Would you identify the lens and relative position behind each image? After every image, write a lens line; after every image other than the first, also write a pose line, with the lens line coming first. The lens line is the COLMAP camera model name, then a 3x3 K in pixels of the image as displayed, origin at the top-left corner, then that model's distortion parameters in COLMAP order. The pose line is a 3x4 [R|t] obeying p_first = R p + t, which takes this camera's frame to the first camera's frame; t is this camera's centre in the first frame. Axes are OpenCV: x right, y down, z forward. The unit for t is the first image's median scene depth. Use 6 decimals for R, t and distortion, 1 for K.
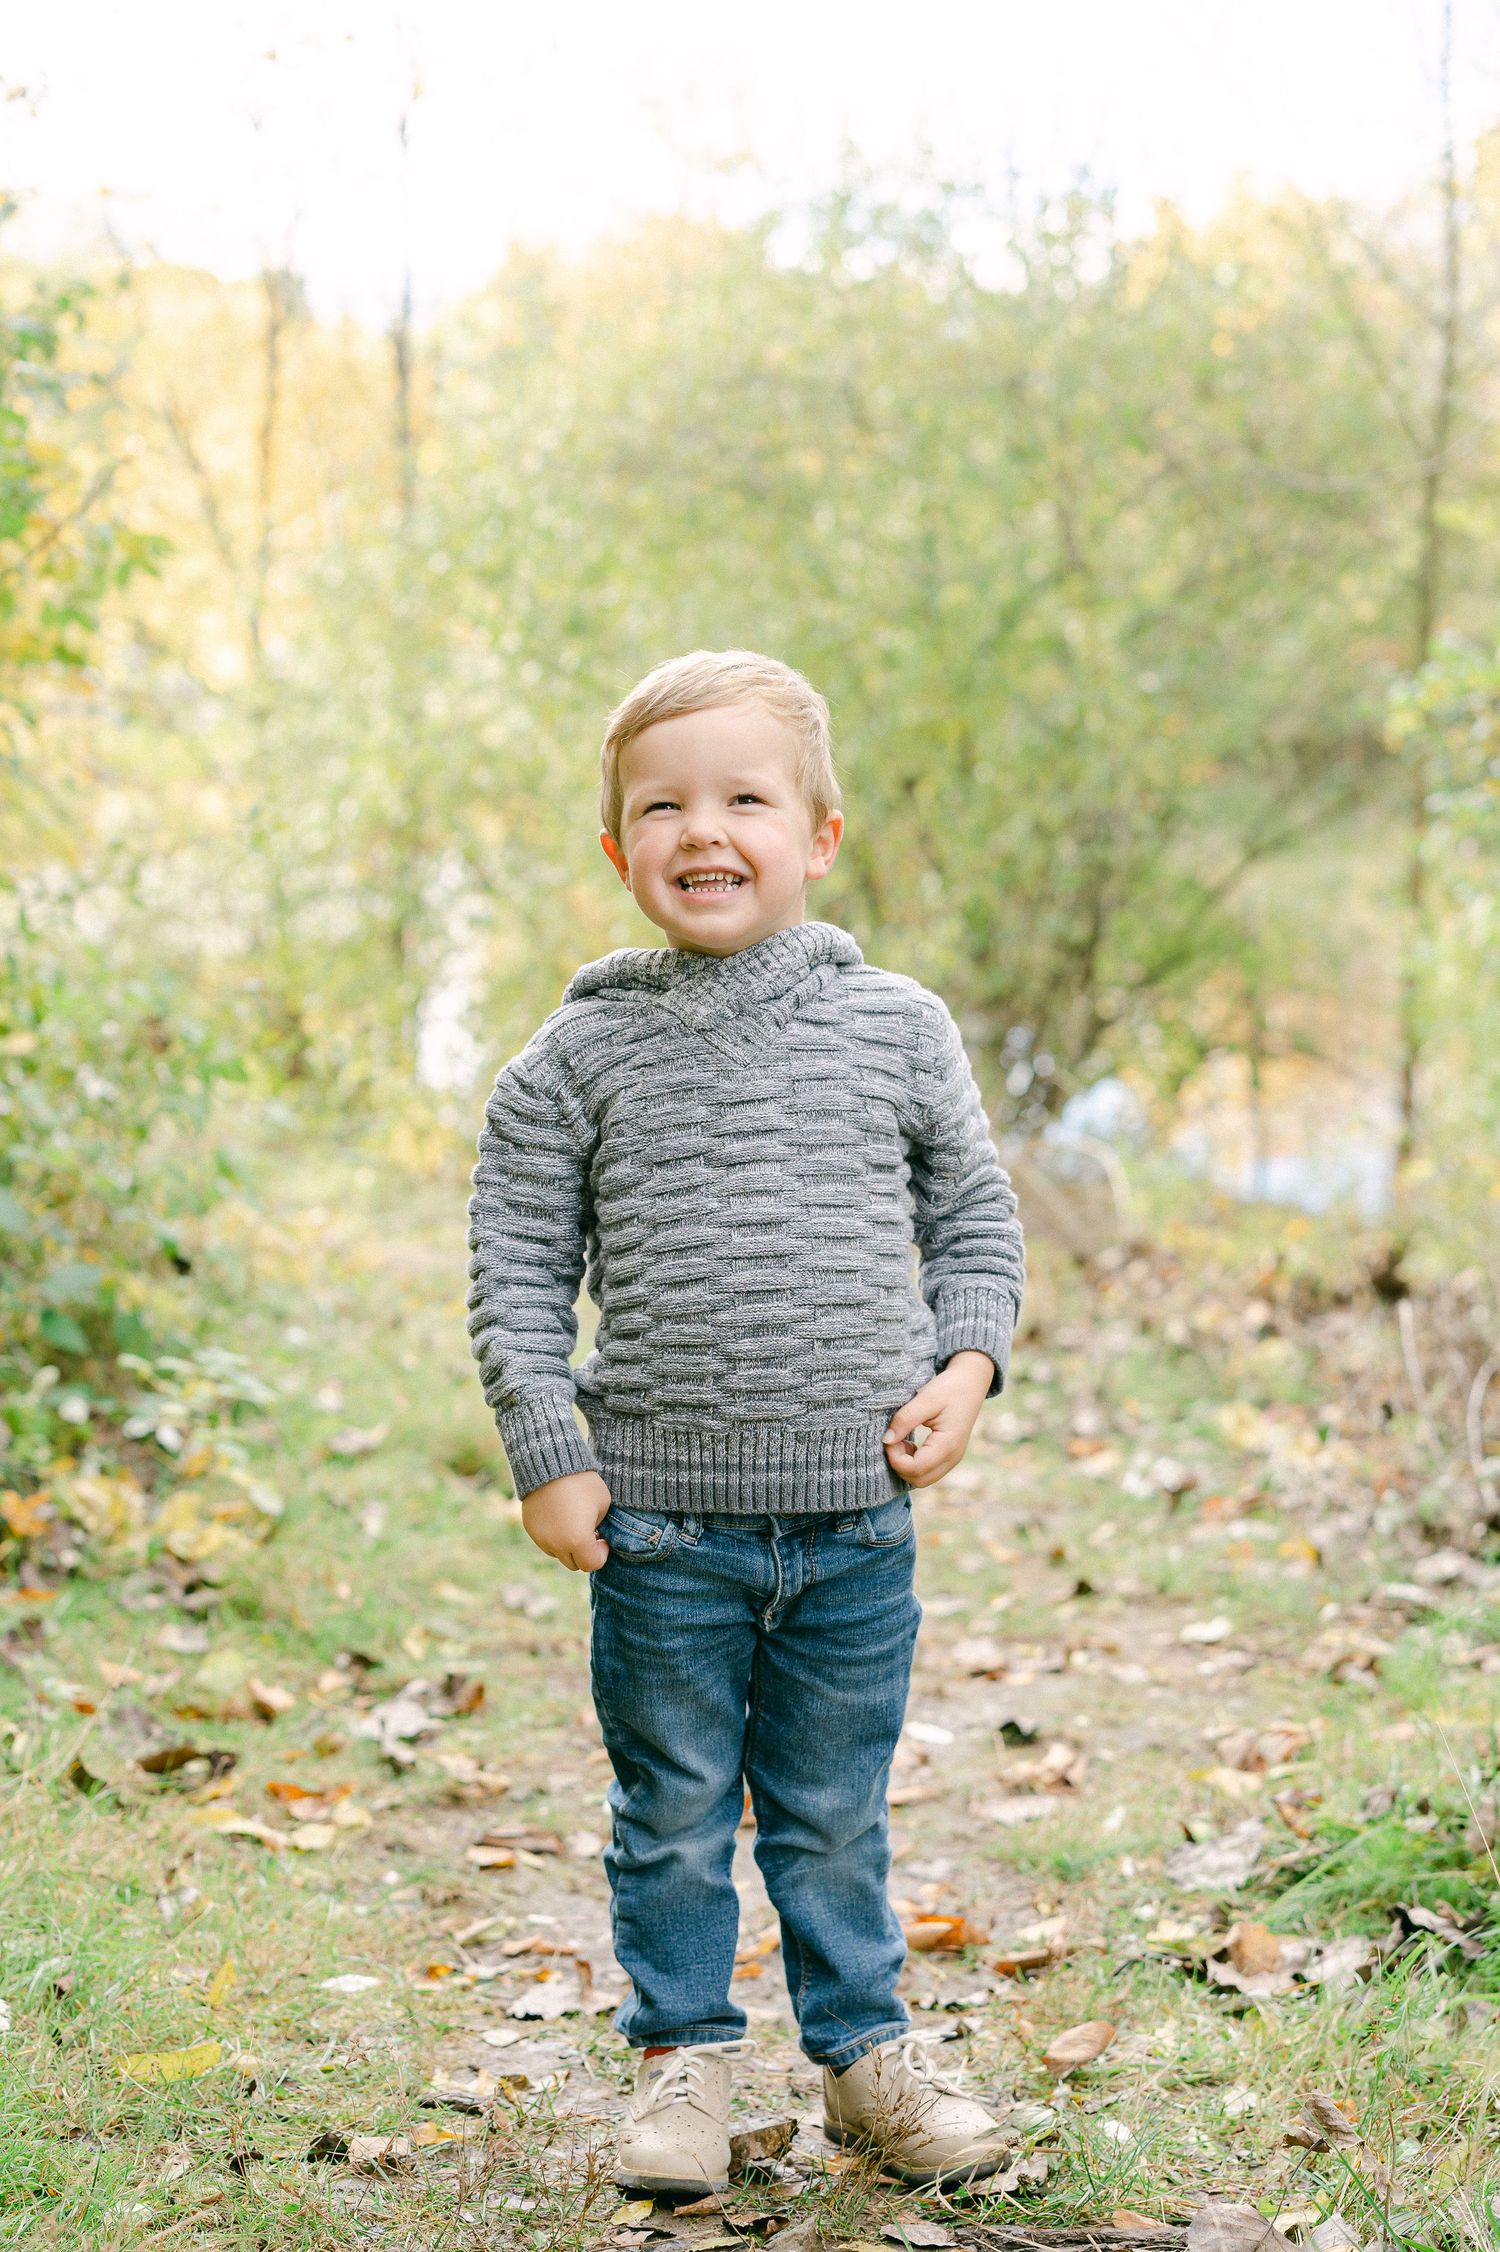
lens RADIAL K [[3234.5, 0, 758.5], [0, 3234.5, 1148.2], [0, 0, 1]] dist [0.023177, 0.094623]
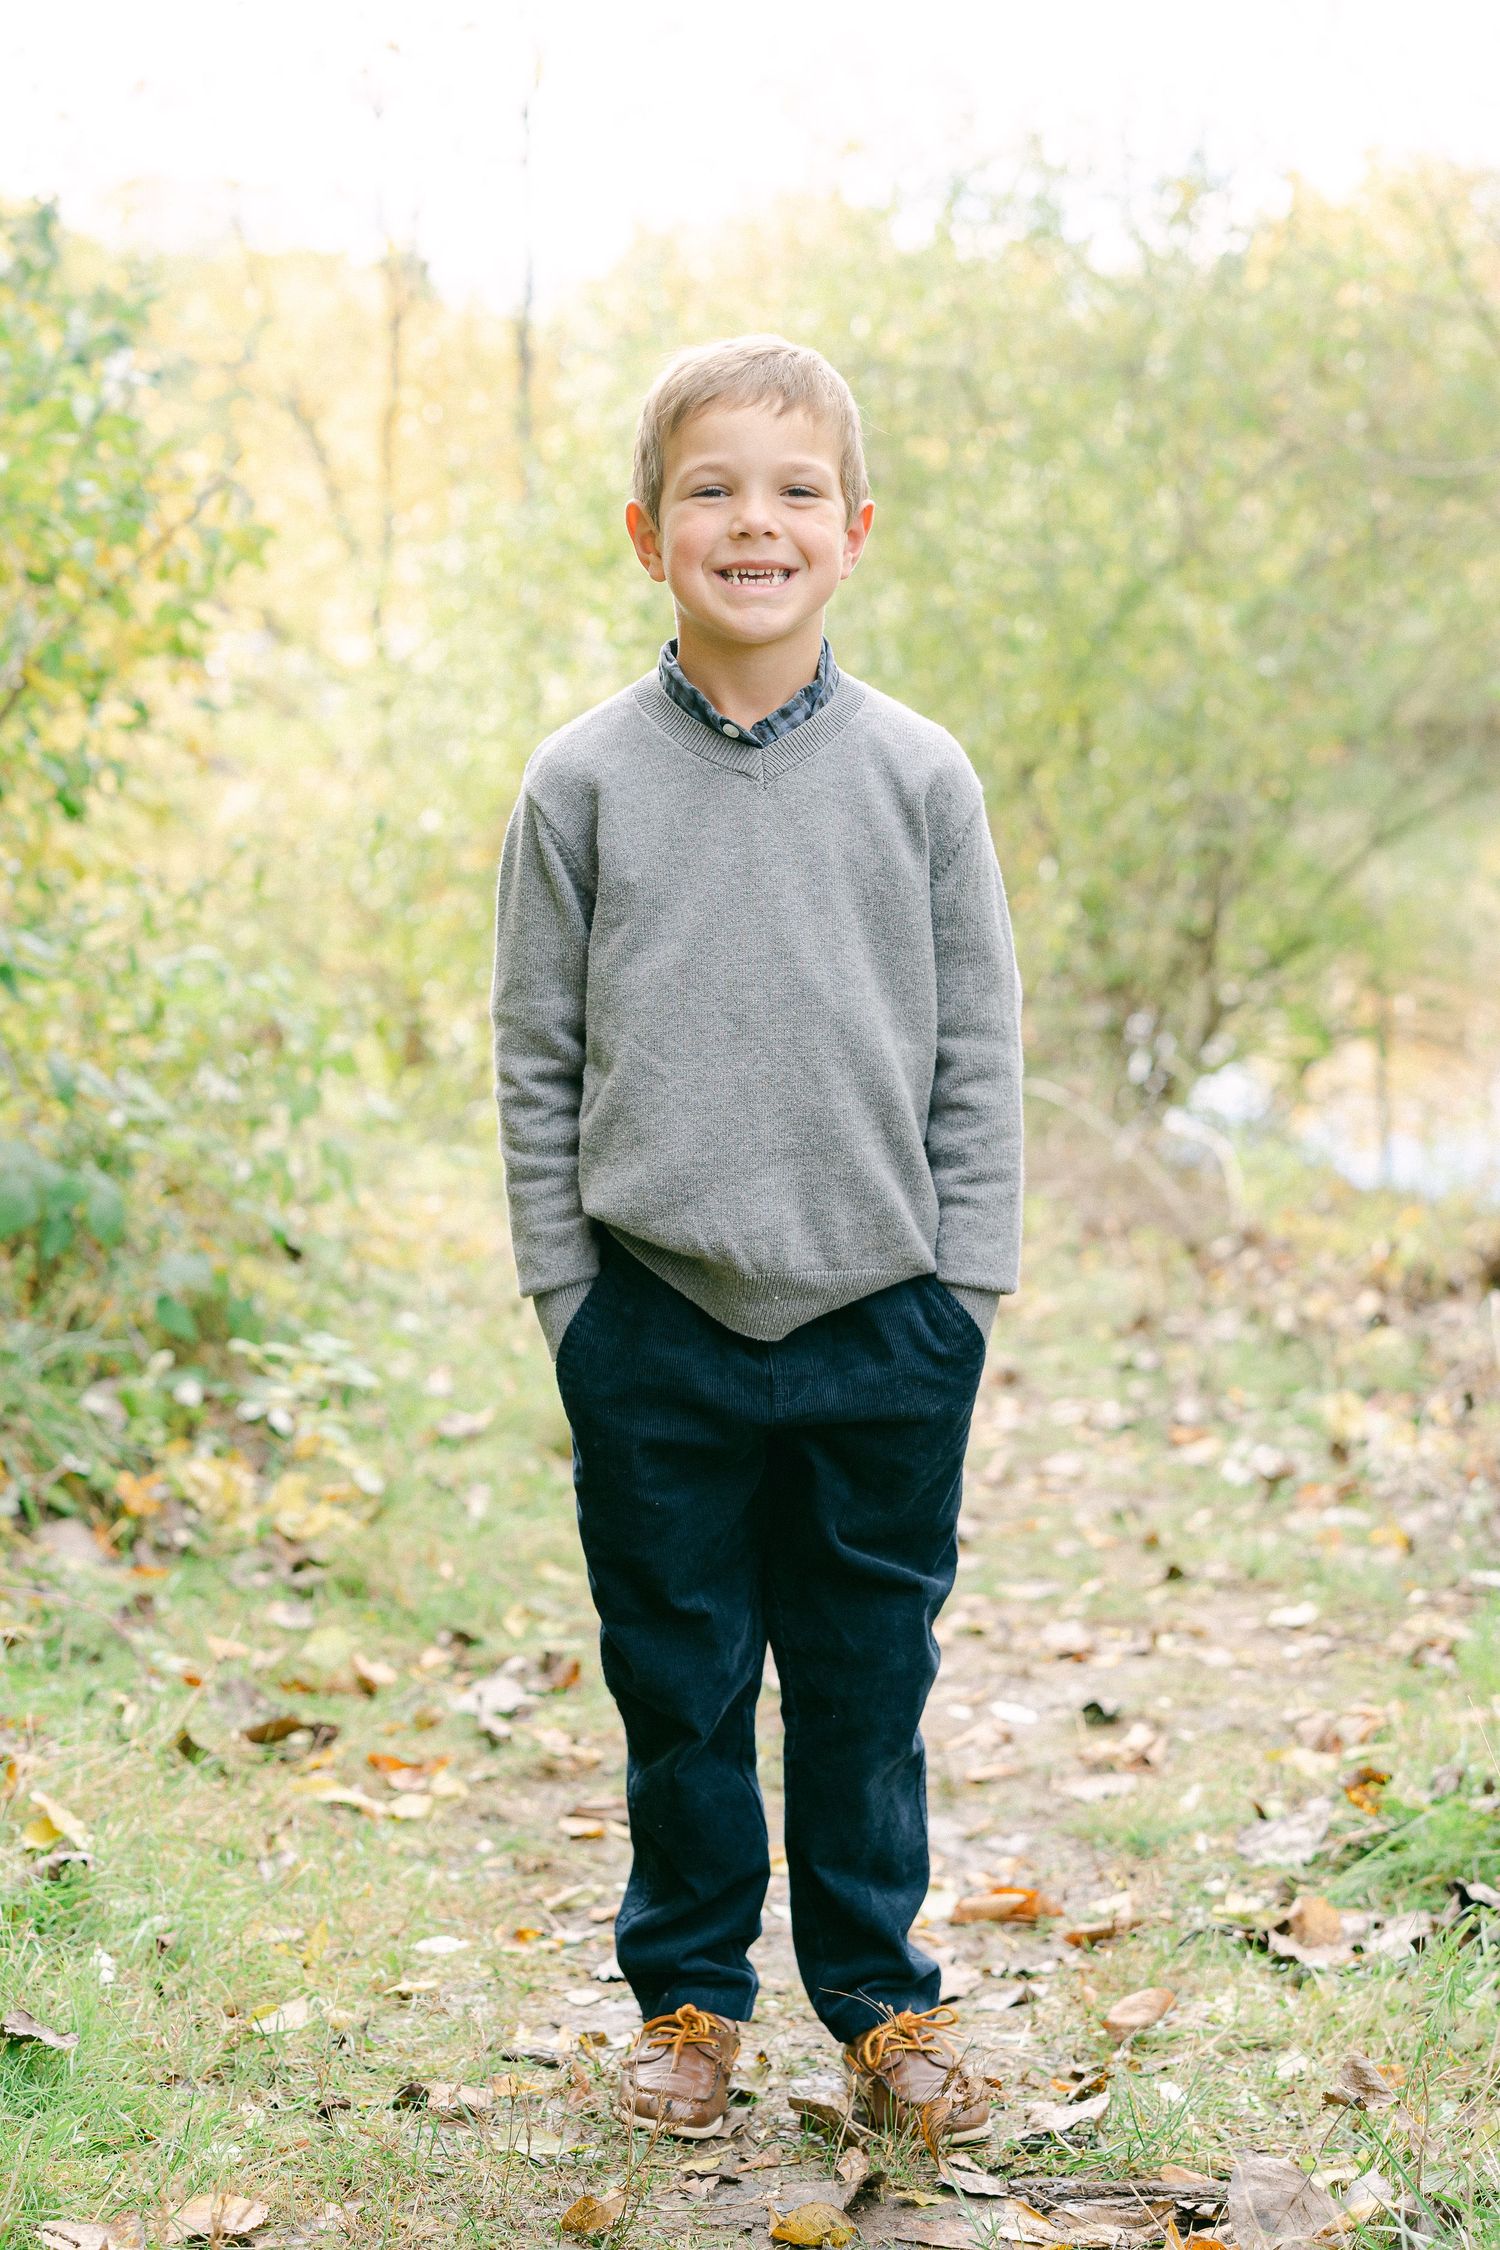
lens RADIAL K [[3254.1, 0, 756.8], [0, 3254.1, 1166.2], [0, 0, 1]] dist [0.025792, 0.076821]
pose [[0.999200, 0.001595, -0.039971, 0.010703], [-0.001191, 0.999948, 0.010122, -0.001814], [0.039985, -0.010066, 0.999150, -0.024424]]
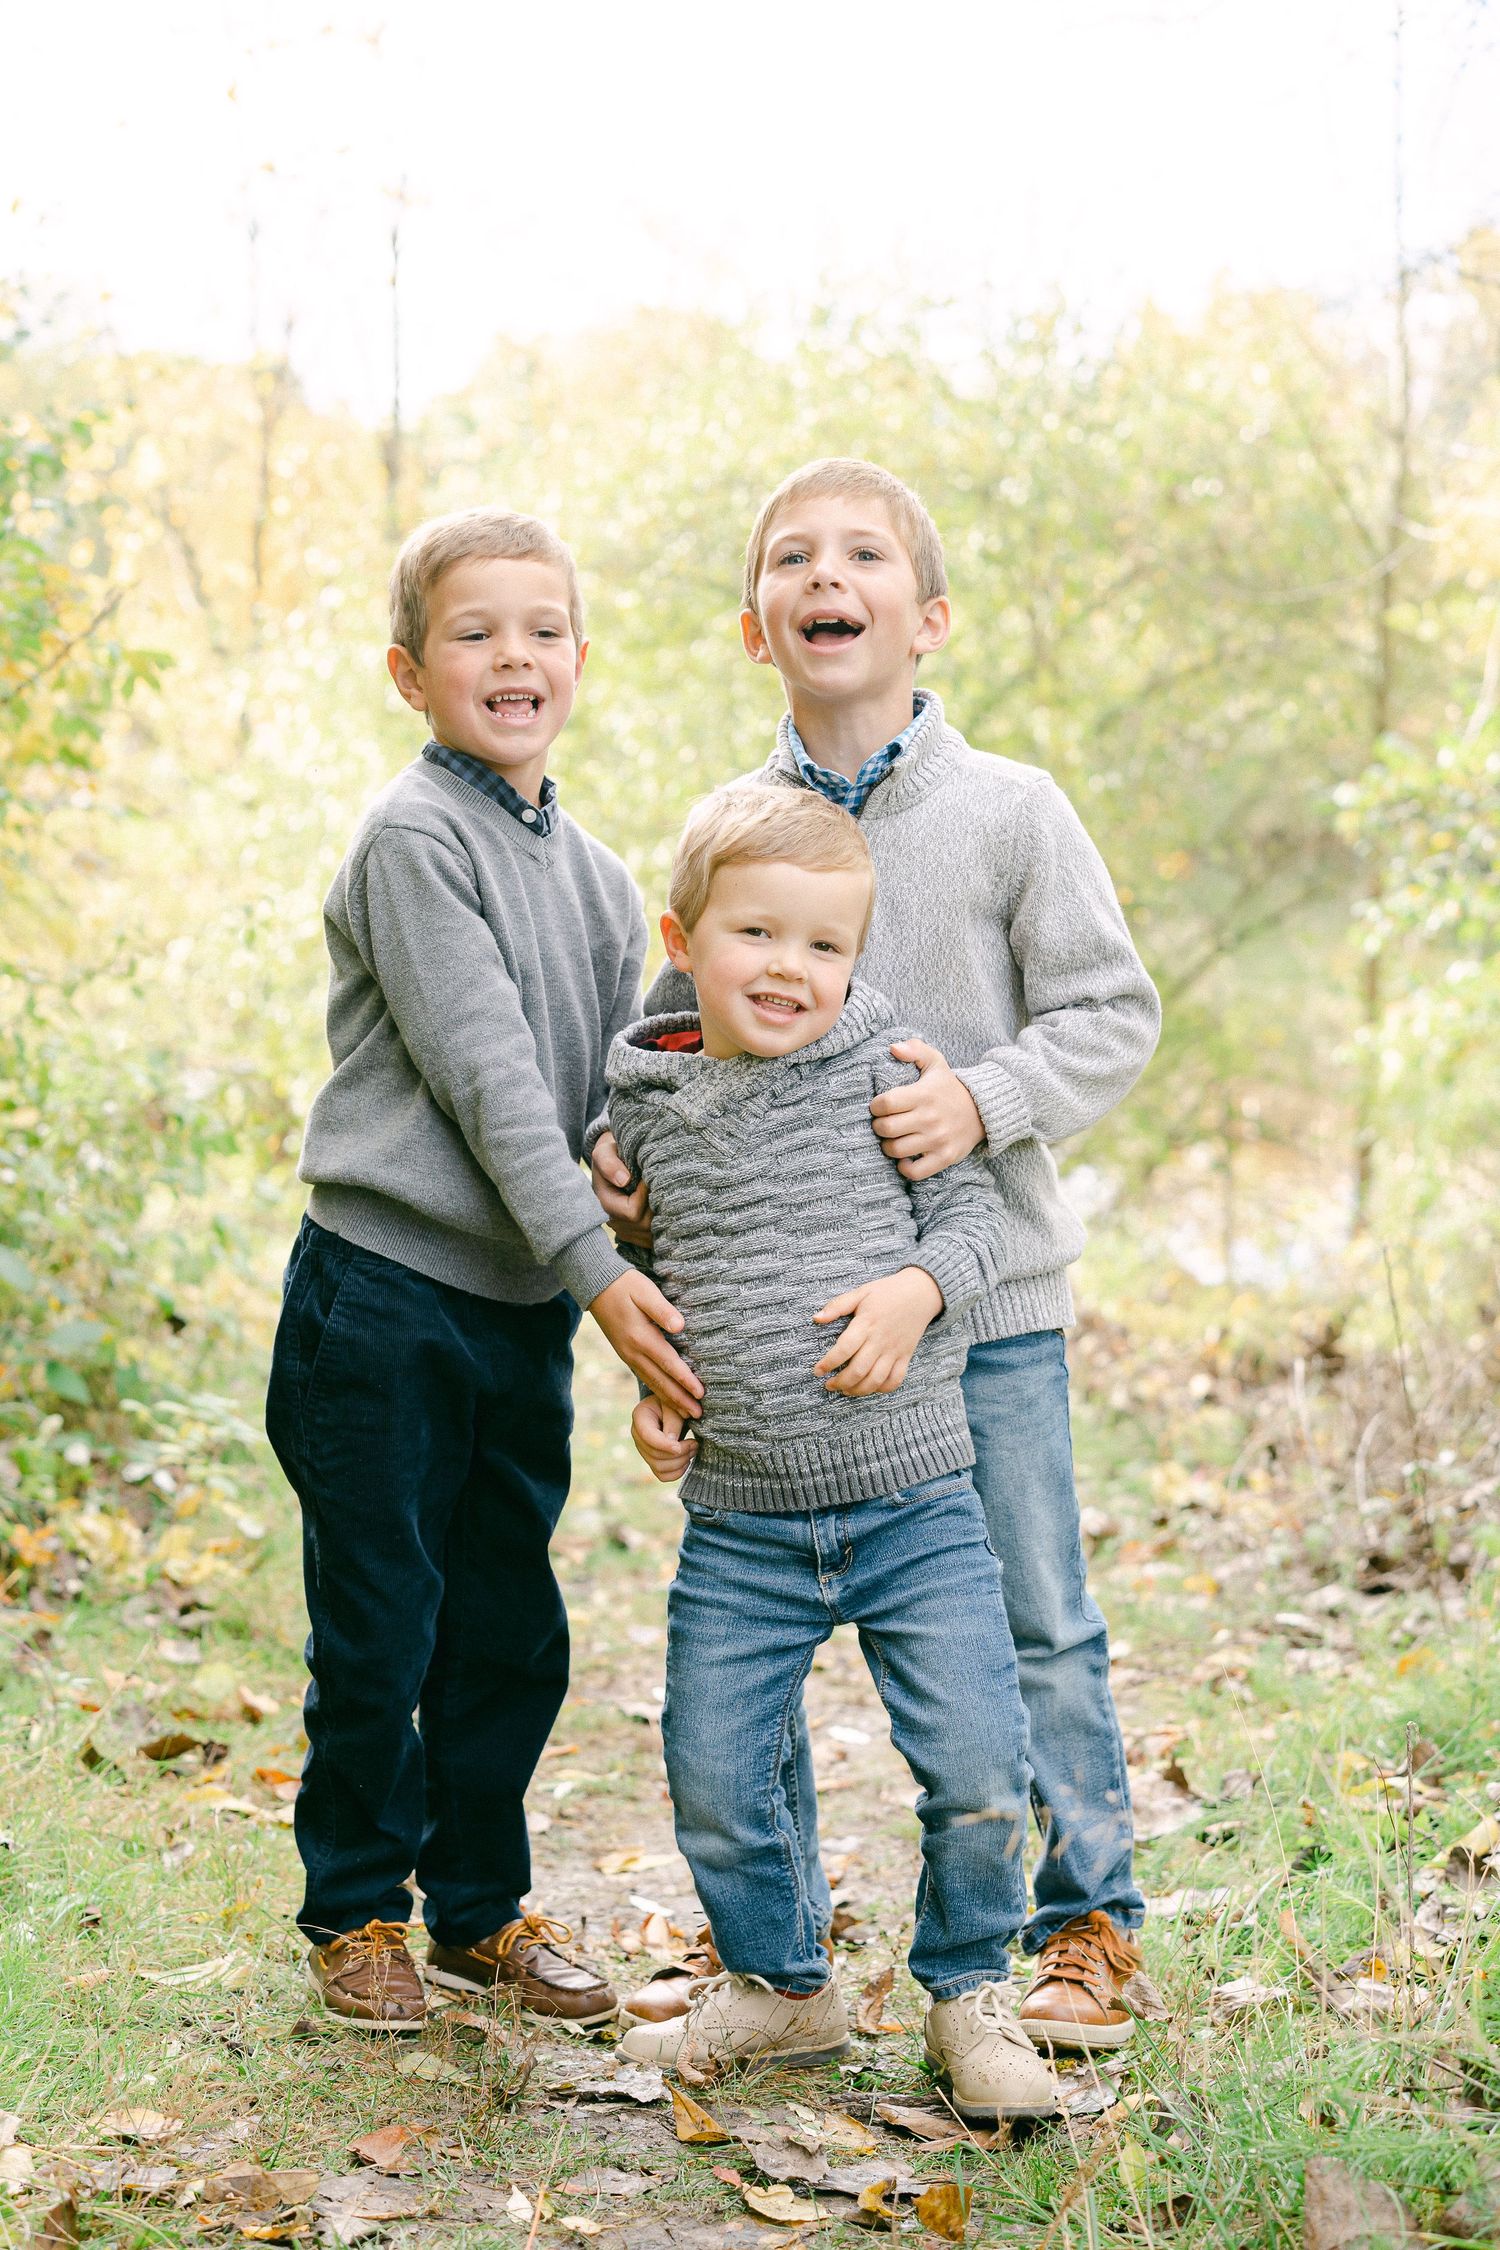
lens RADIAL K [[3254.1, 0, 756.8], [0, 3254.1, 1166.2], [0, 0, 1]] dist [0.025792, 0.076821]
pose [[0.999989, 0.003874, 0.002799, 0.014608], [-0.003811, 0.999750, -0.022042, 0.008390], [-0.002884, 0.022031, 0.999753, -0.106458]]
